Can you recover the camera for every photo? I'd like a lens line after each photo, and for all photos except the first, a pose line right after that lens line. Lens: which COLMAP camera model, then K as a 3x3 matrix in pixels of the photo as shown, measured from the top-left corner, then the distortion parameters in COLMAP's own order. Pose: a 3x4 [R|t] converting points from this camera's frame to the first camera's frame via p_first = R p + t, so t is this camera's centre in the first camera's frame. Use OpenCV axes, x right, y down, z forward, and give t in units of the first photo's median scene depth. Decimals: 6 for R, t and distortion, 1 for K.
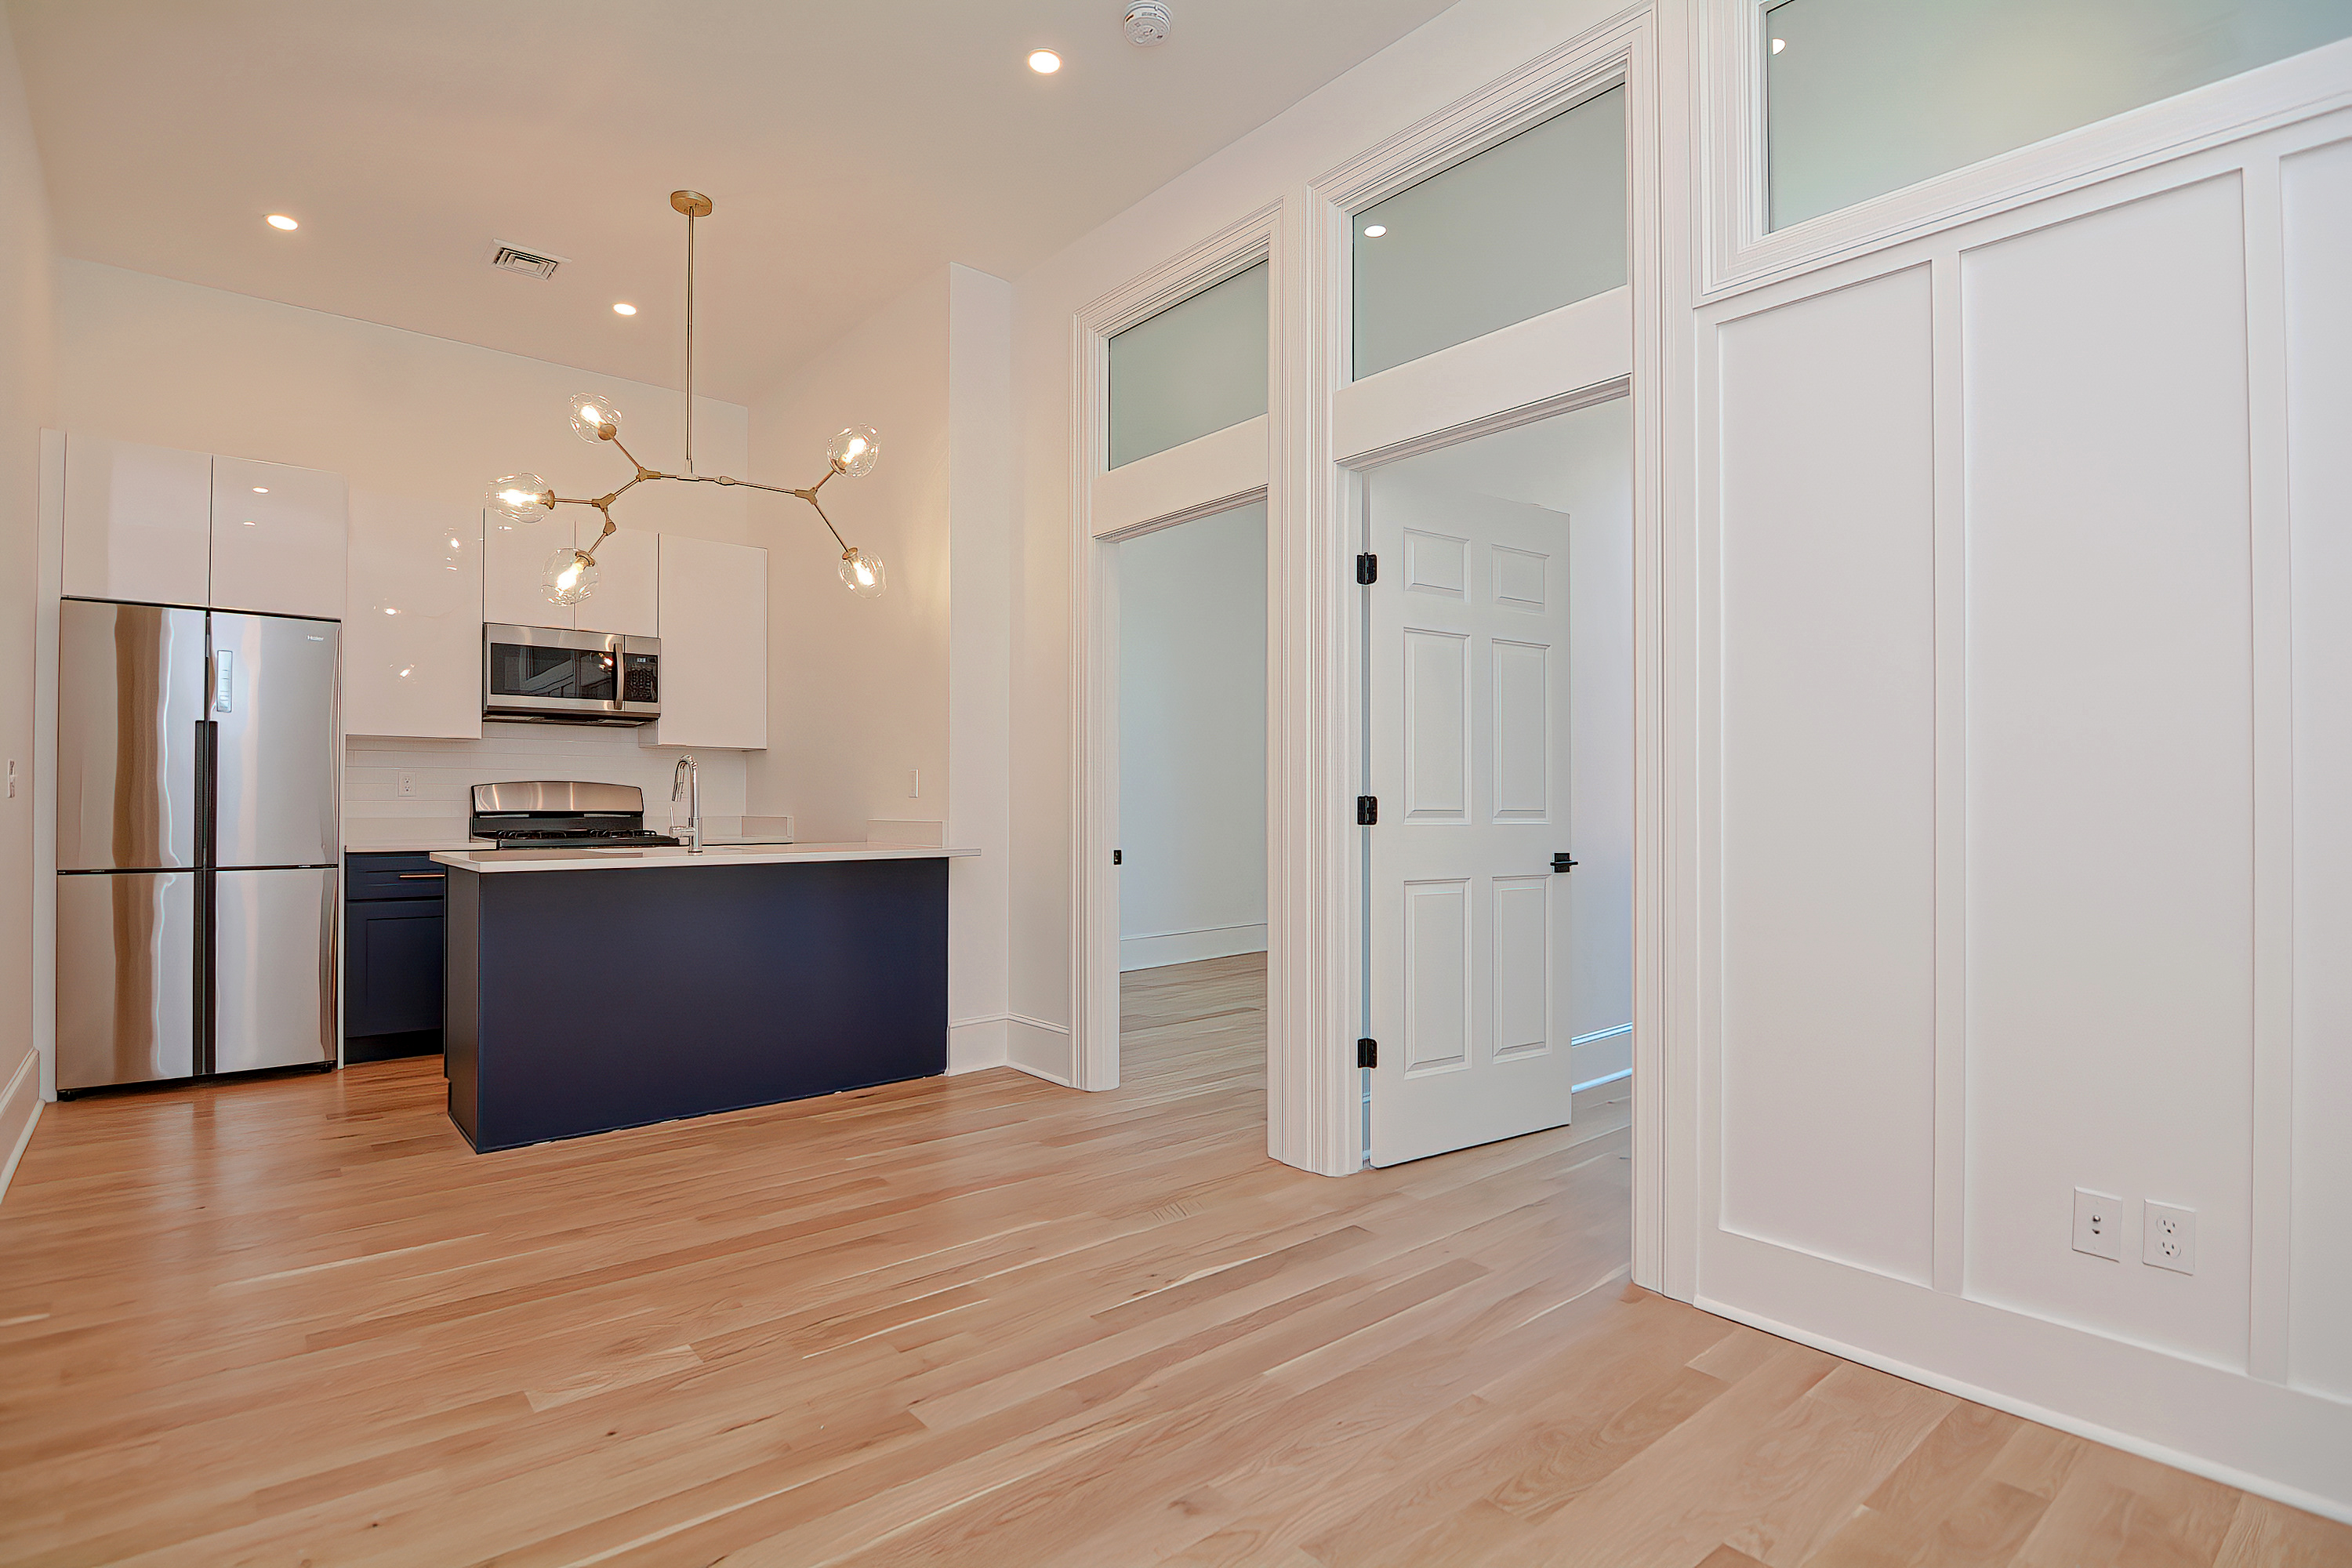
lens RADIAL K [[1138.1, 0, 1174.9], [0, 1138.1, 795.8], [0, 0, 1]] dist [-0.015750, -0.006865]
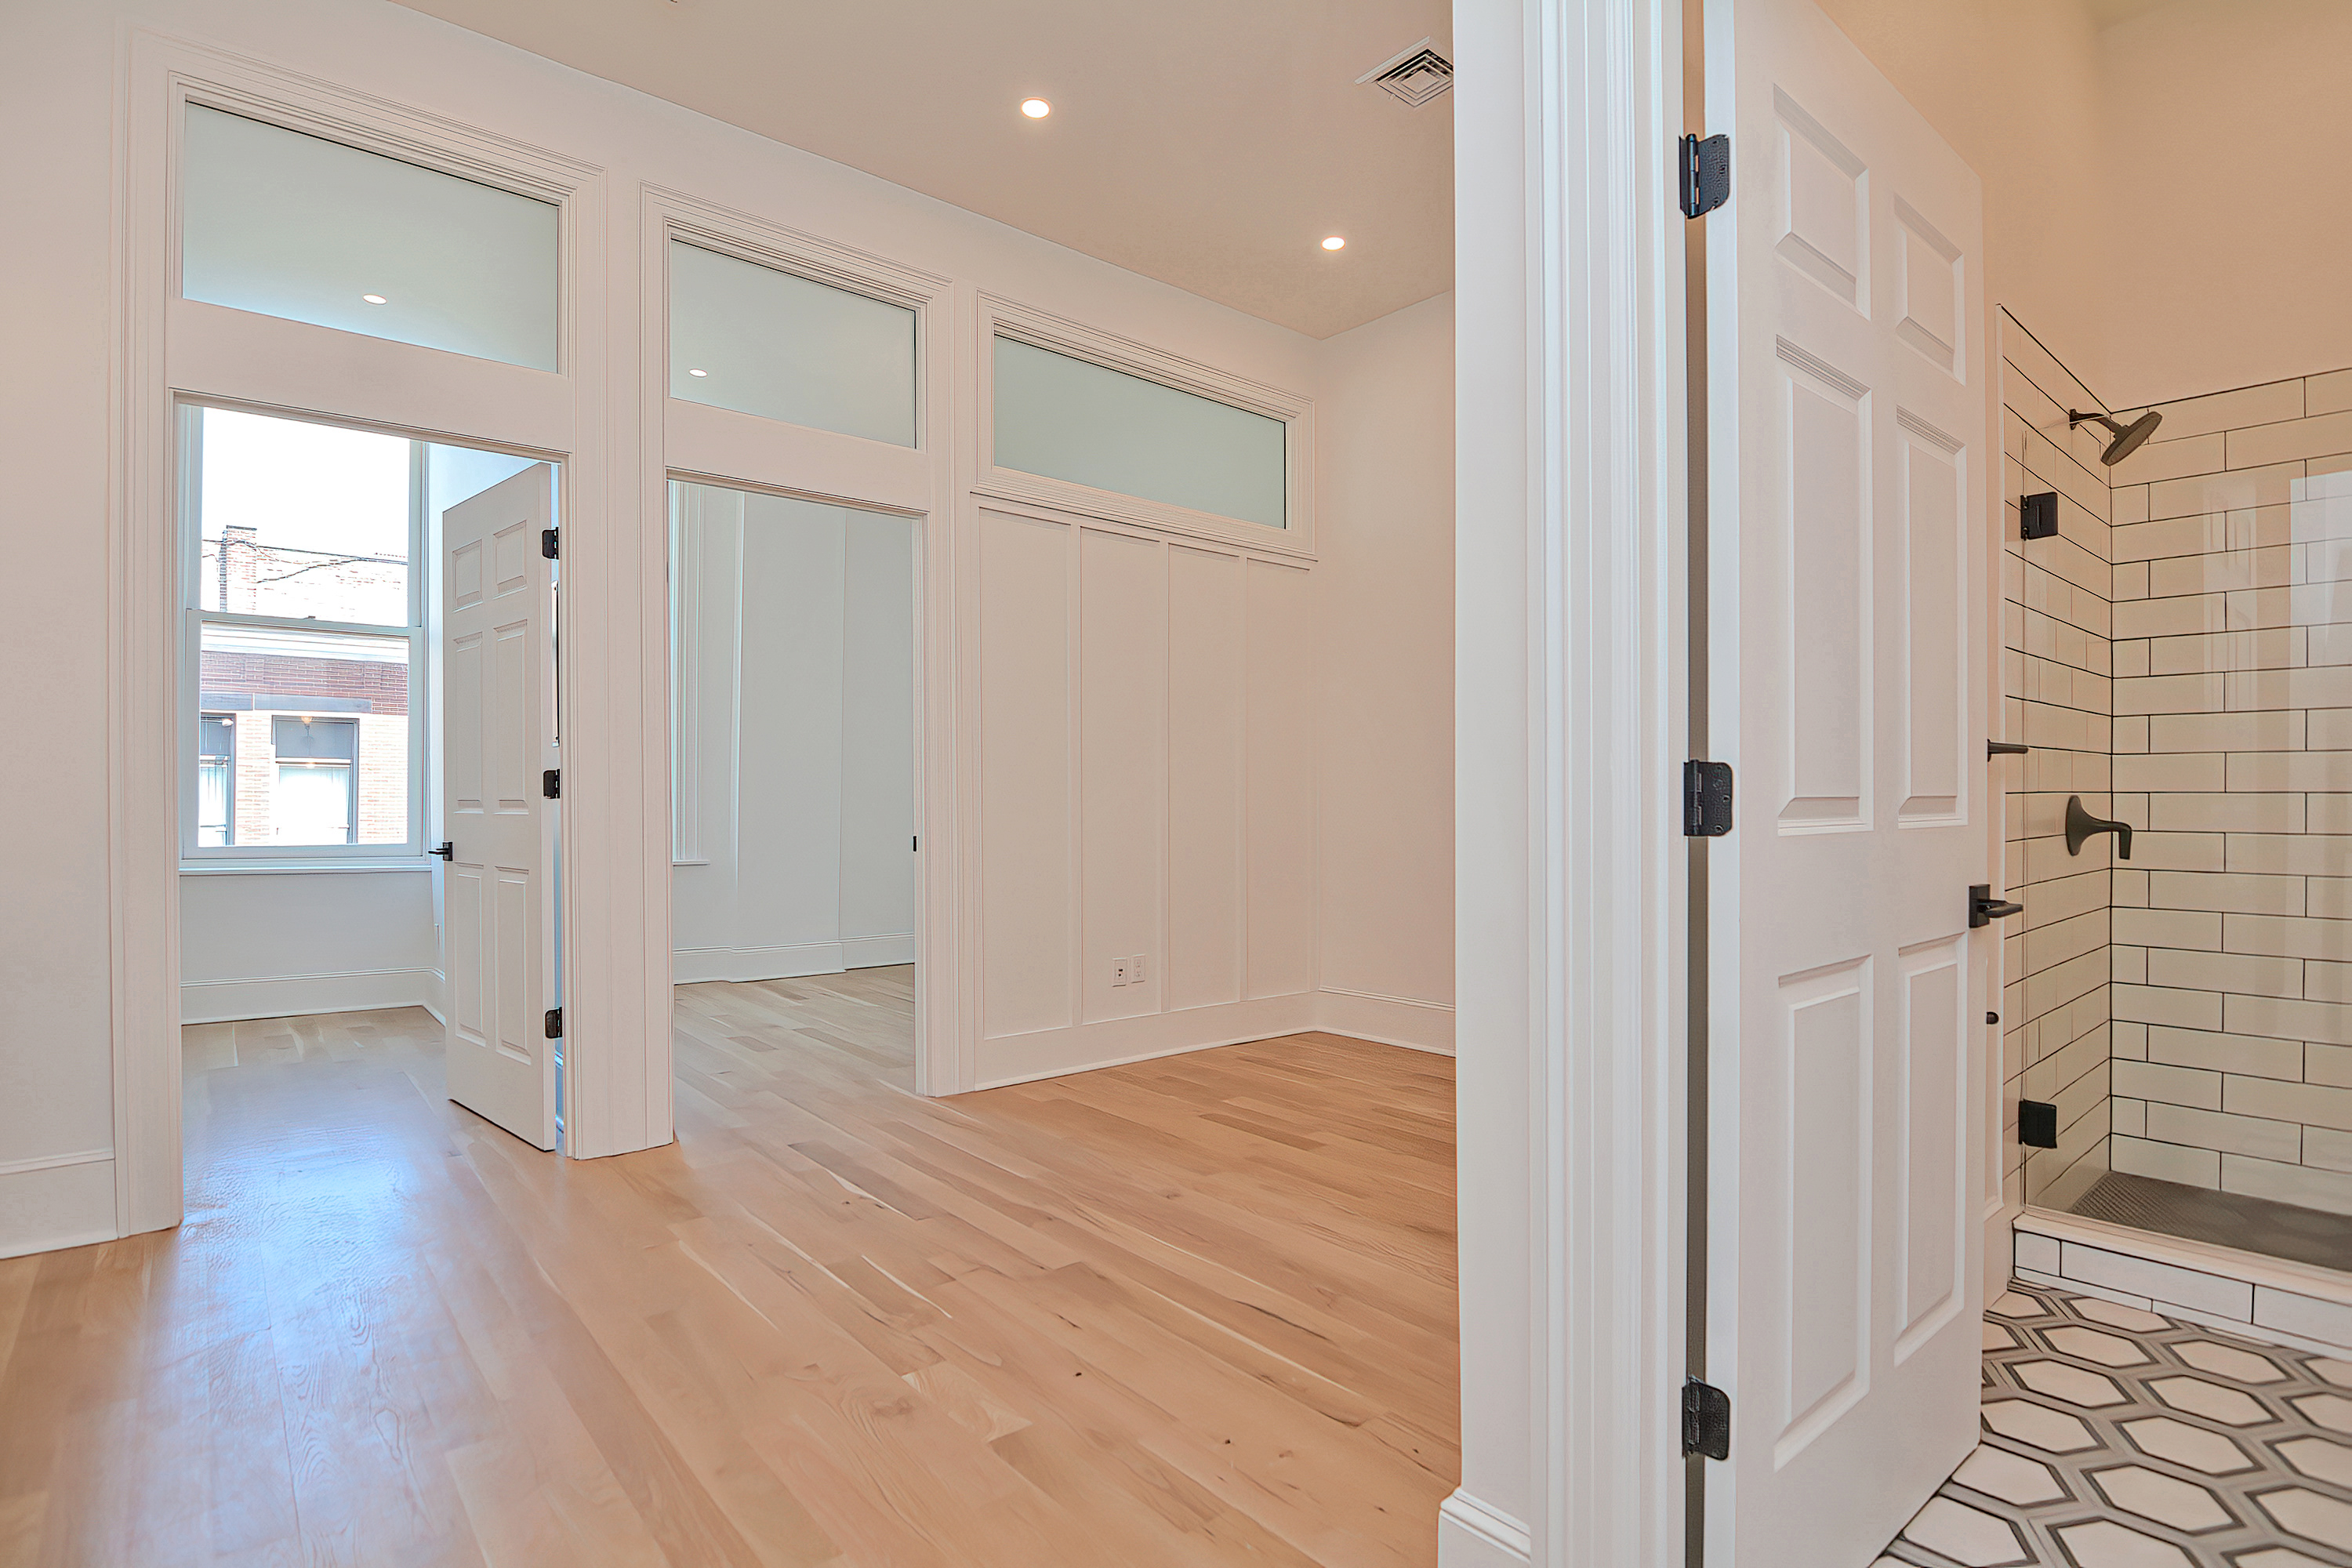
lens RADIAL K [[1138.1, 0, 1174.9], [0, 1138.1, 795.8], [0, 0, 1]] dist [-0.015750, -0.006865]
pose [[0.002263, 0.001861, 0.999996, -1.352139], [0.000676, 0.999998, -0.001863, 0.018600], [-0.999997, 0.000680, 0.002262, 0.779257]]
